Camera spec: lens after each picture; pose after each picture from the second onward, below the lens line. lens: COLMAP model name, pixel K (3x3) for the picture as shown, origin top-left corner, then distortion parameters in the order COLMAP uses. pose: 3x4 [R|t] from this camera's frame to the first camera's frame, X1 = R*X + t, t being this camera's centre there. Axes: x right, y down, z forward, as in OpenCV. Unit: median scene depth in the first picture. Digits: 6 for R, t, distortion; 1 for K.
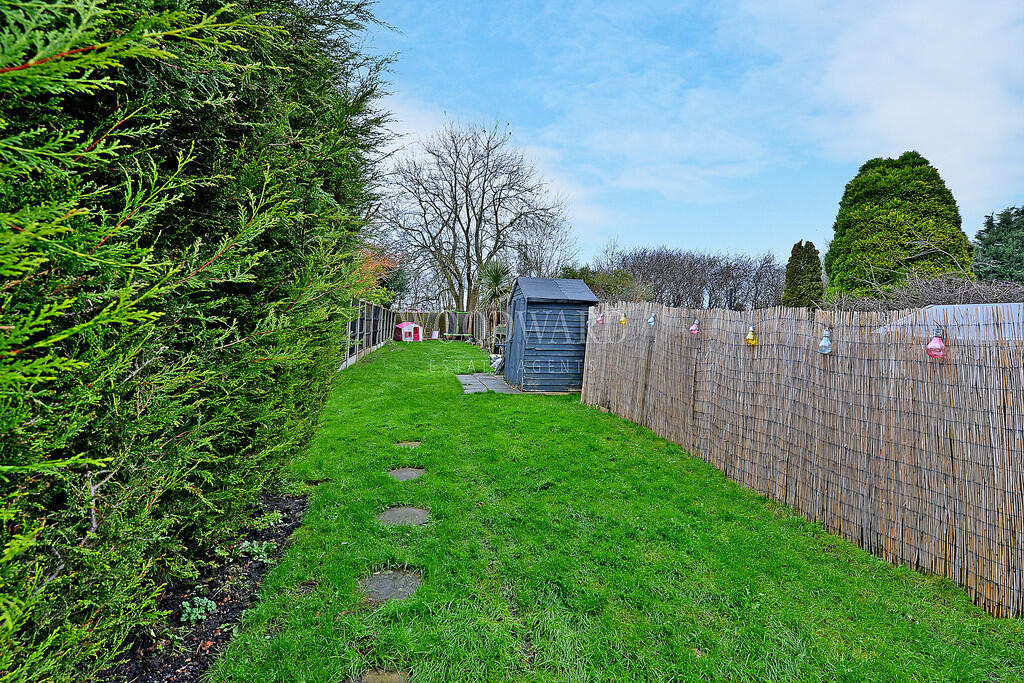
lens RADIAL K [[506.0, 0, 511.5], [0, 506.0, 342.4], [0, 0, 1]] dist [0.000195, 0.000295]
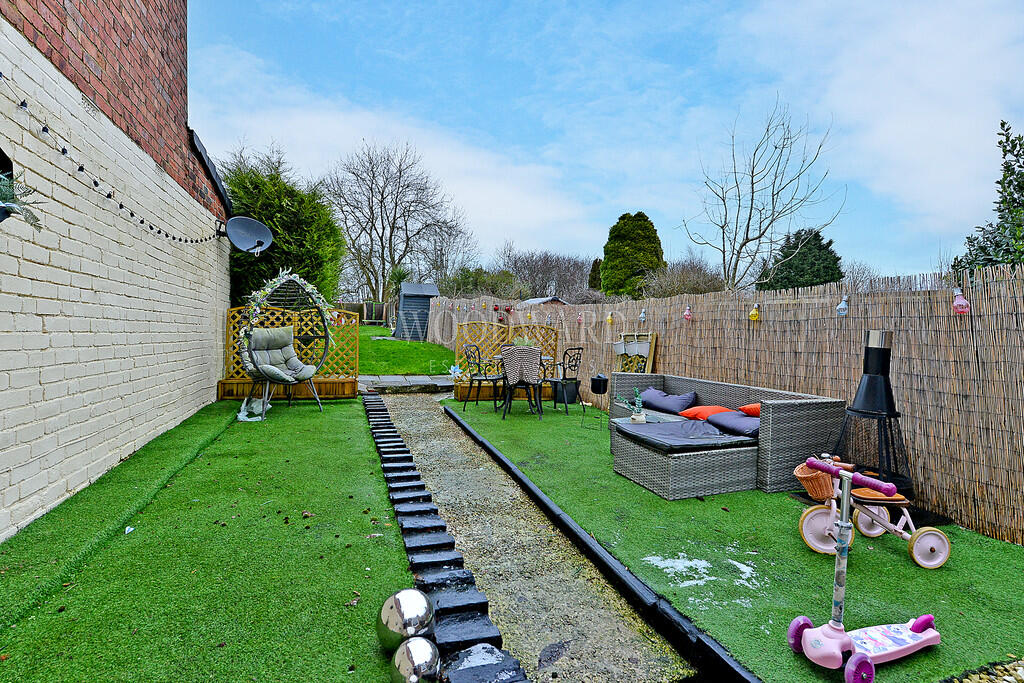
lens RADIAL K [[506.0, 0, 513.1], [0, 506.0, 336.3], [0, 0, 1]] dist [0.000195, 0.000295]
pose [[0.987145, -0.000882, 0.159825, 0.029314], [0.000821, 1.000000, 0.000448, 0.020339], [-0.159825, -0.000311, 0.987145, -0.258880]]
